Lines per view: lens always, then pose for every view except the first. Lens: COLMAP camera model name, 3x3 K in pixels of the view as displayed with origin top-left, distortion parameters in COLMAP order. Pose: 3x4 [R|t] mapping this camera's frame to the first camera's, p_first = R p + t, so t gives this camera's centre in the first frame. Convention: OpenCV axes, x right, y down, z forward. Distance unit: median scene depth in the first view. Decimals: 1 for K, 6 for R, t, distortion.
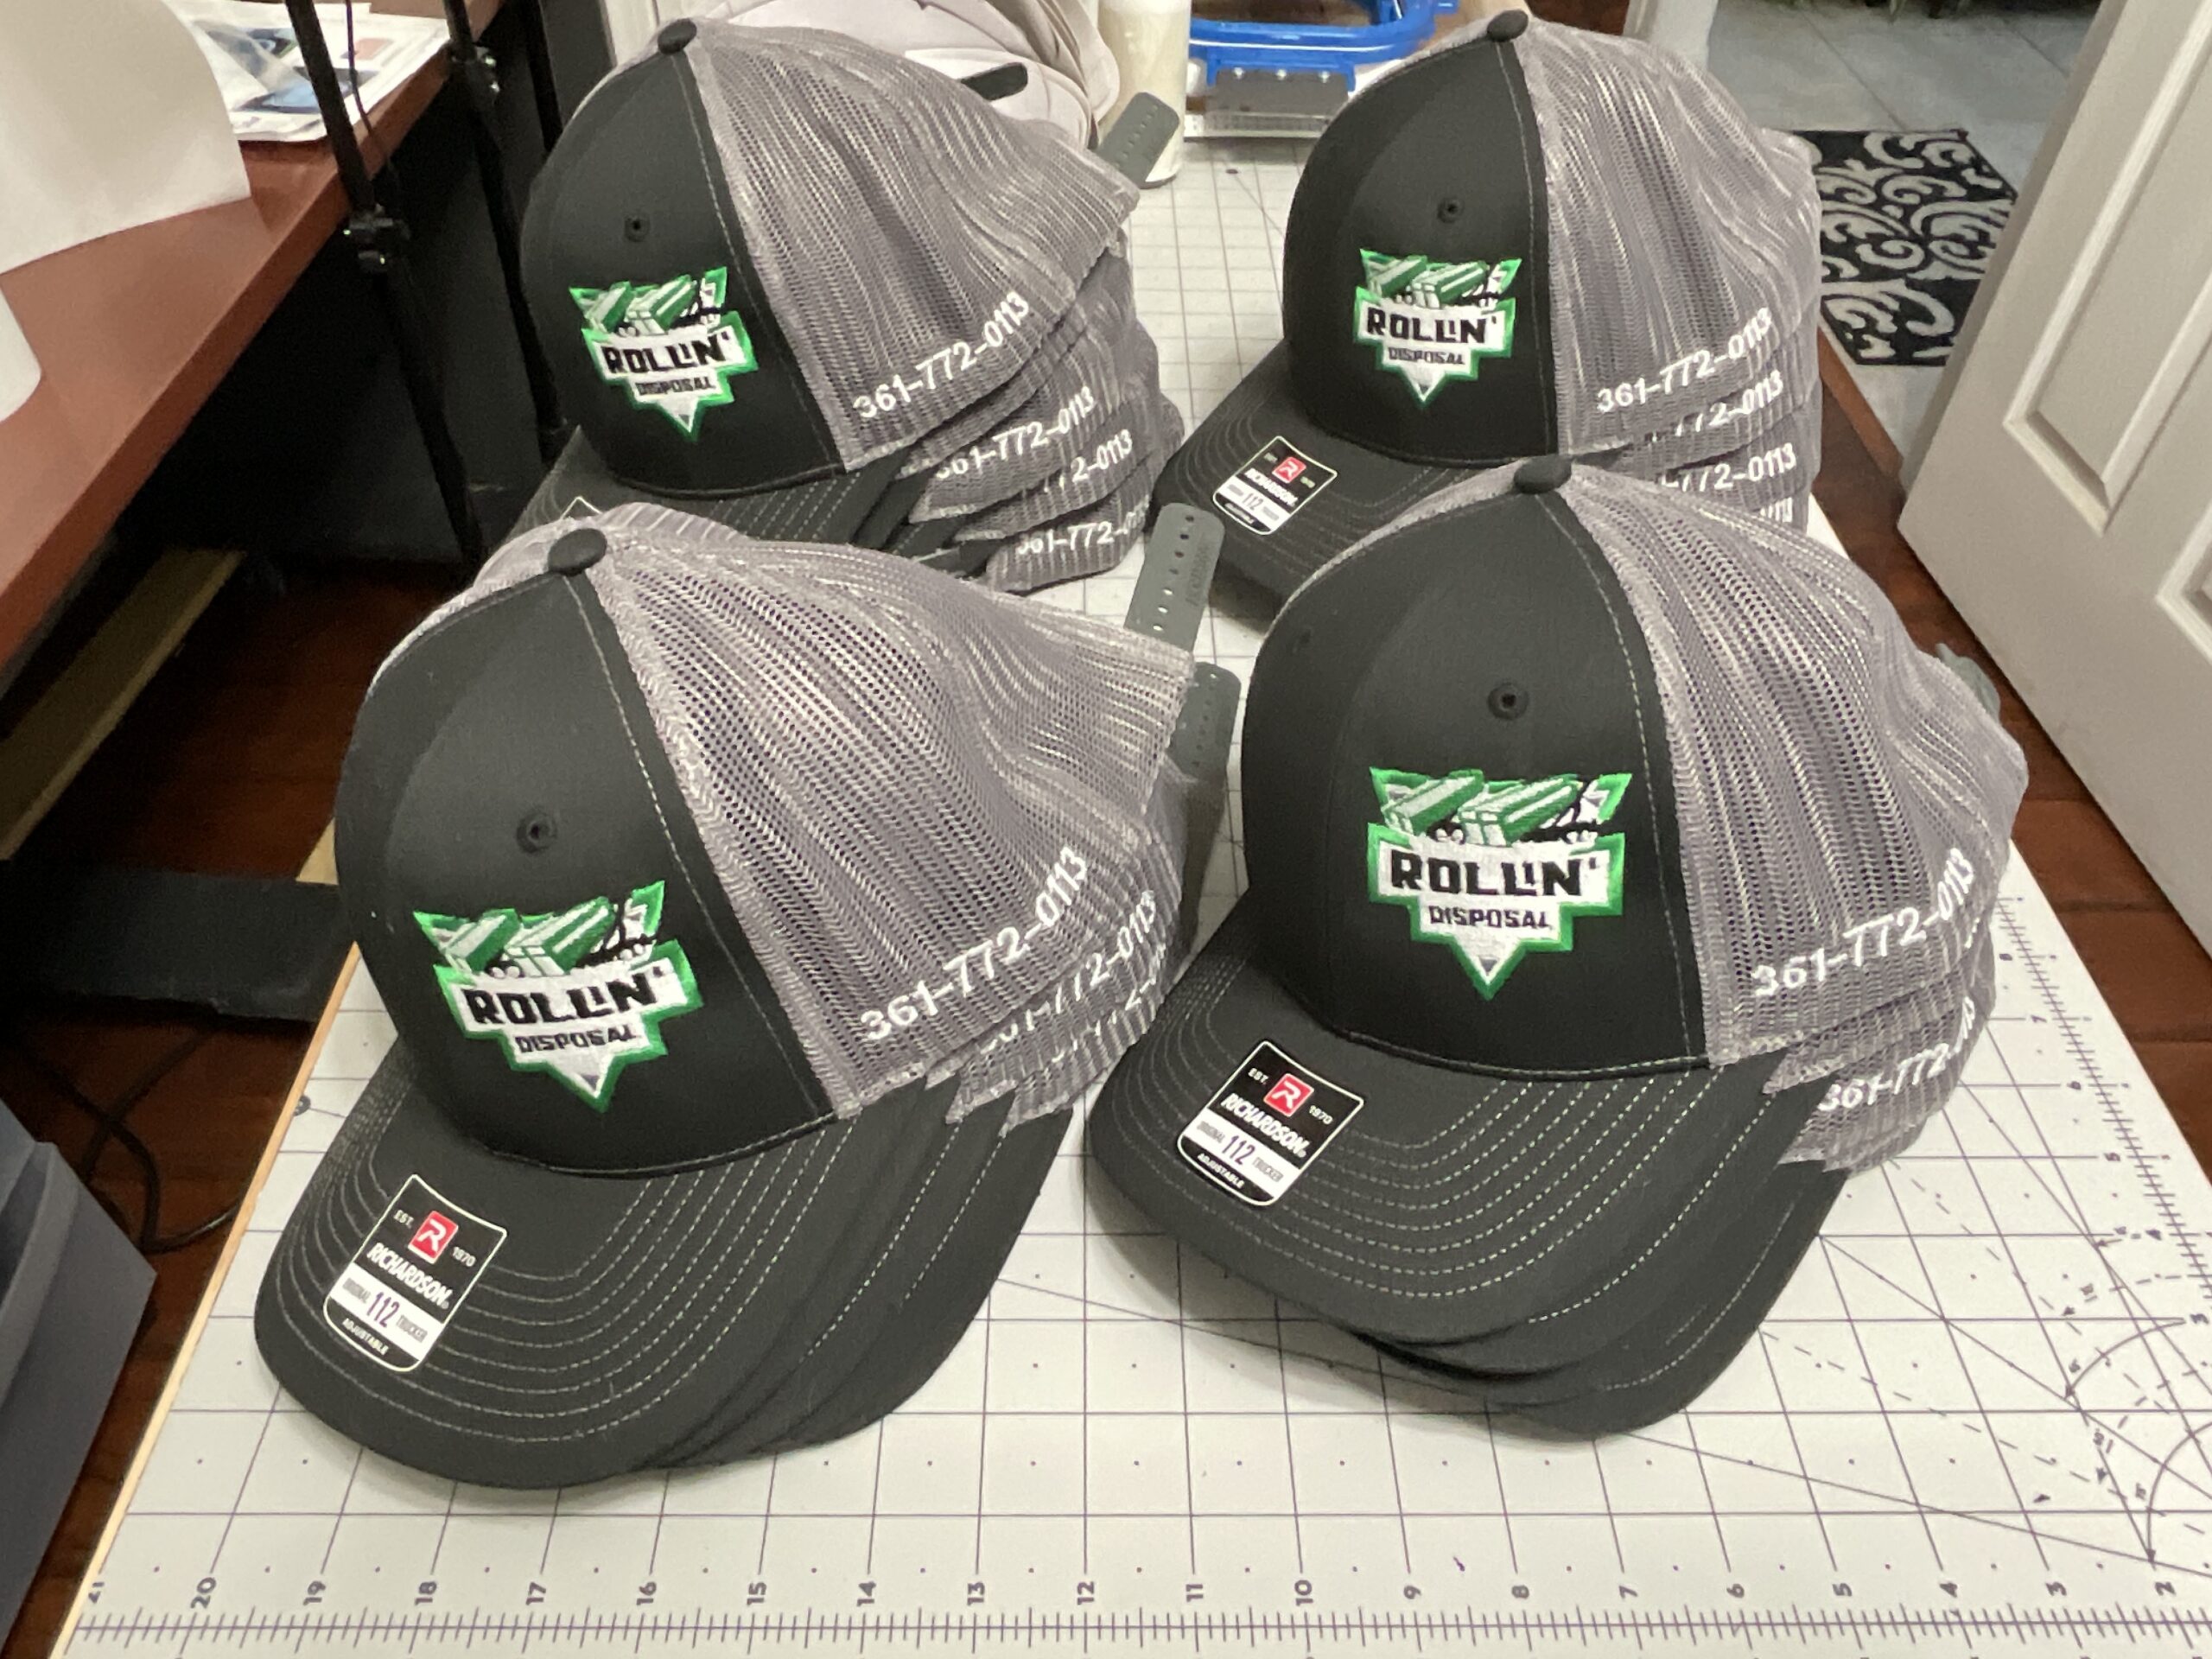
lens RADIAL K [[1576.0, 0, 1106.0], [0, 1576.0, 829.5], [0, 0, 1]] dist [-0.002294, -0.013035]
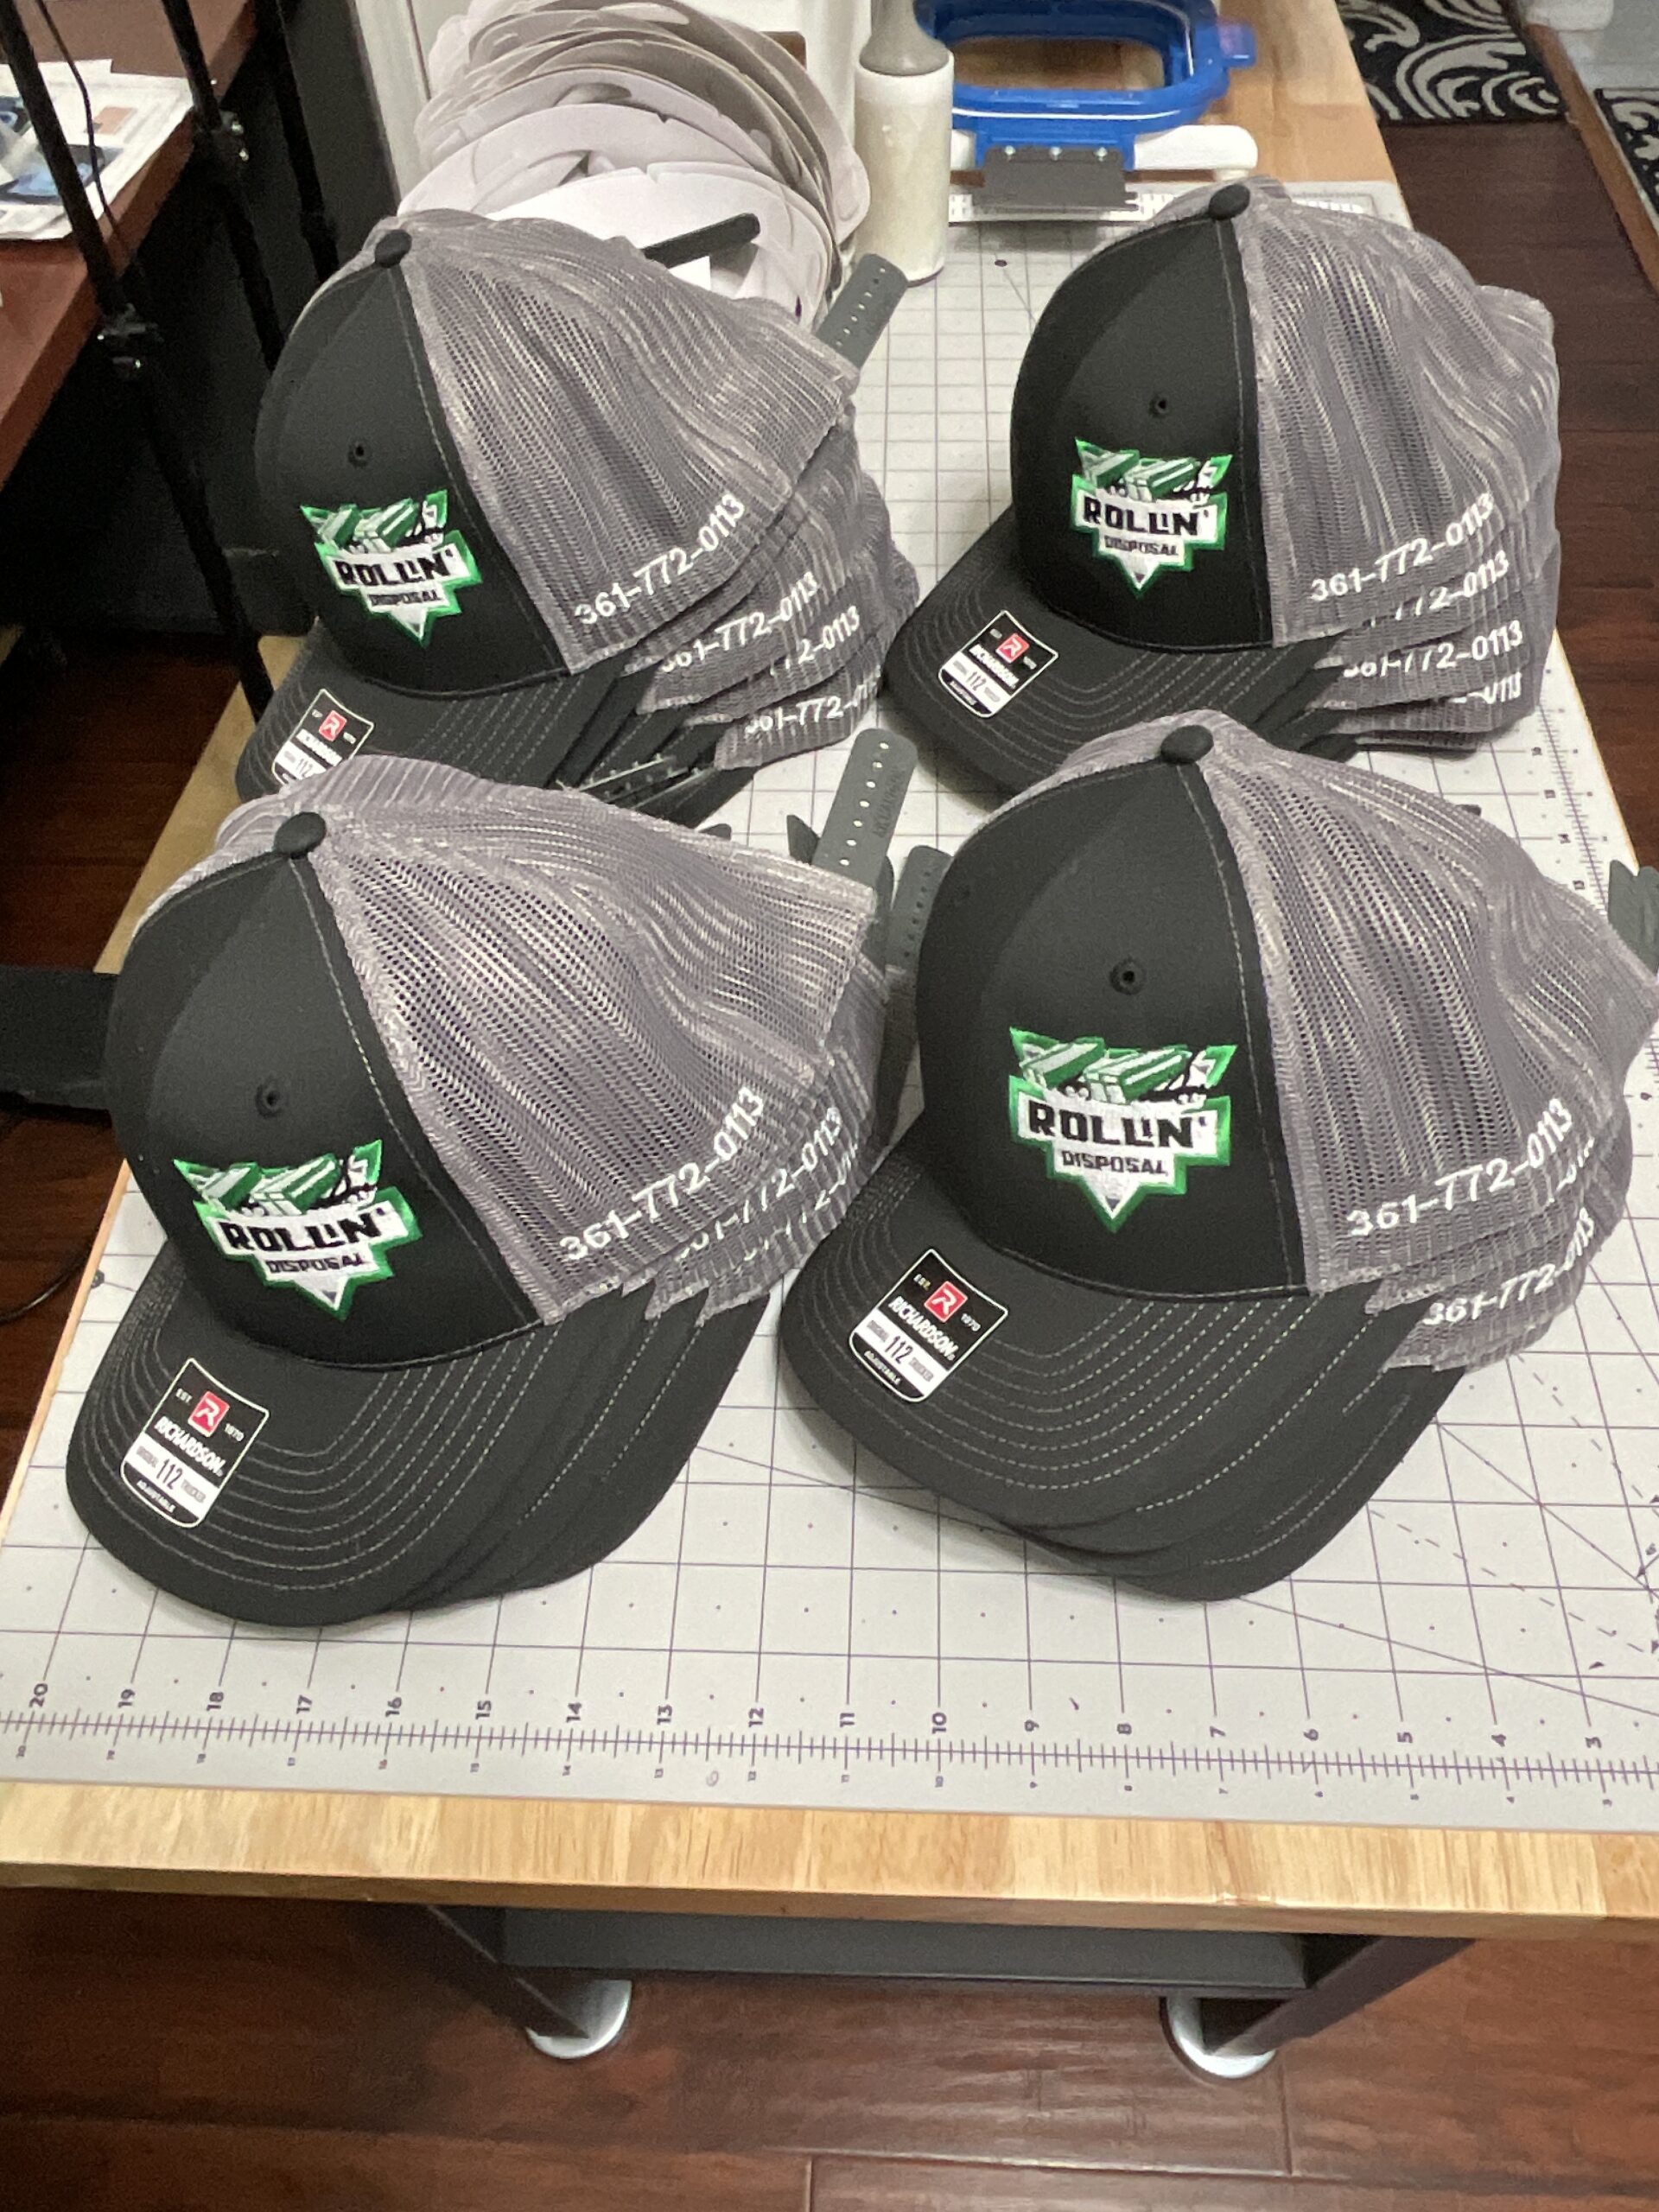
lens RADIAL K [[1644.6, 0, 829.5], [0, 1644.6, 1106.0], [0, 0, 1]] dist [0.006833, -0.020793]
pose [[0.998174, 0.010354, -0.059515, 0.102555], [-0.001732, 0.989701, 0.143137, -0.139439], [0.060384, -0.142772, 0.987912, -0.149257]]
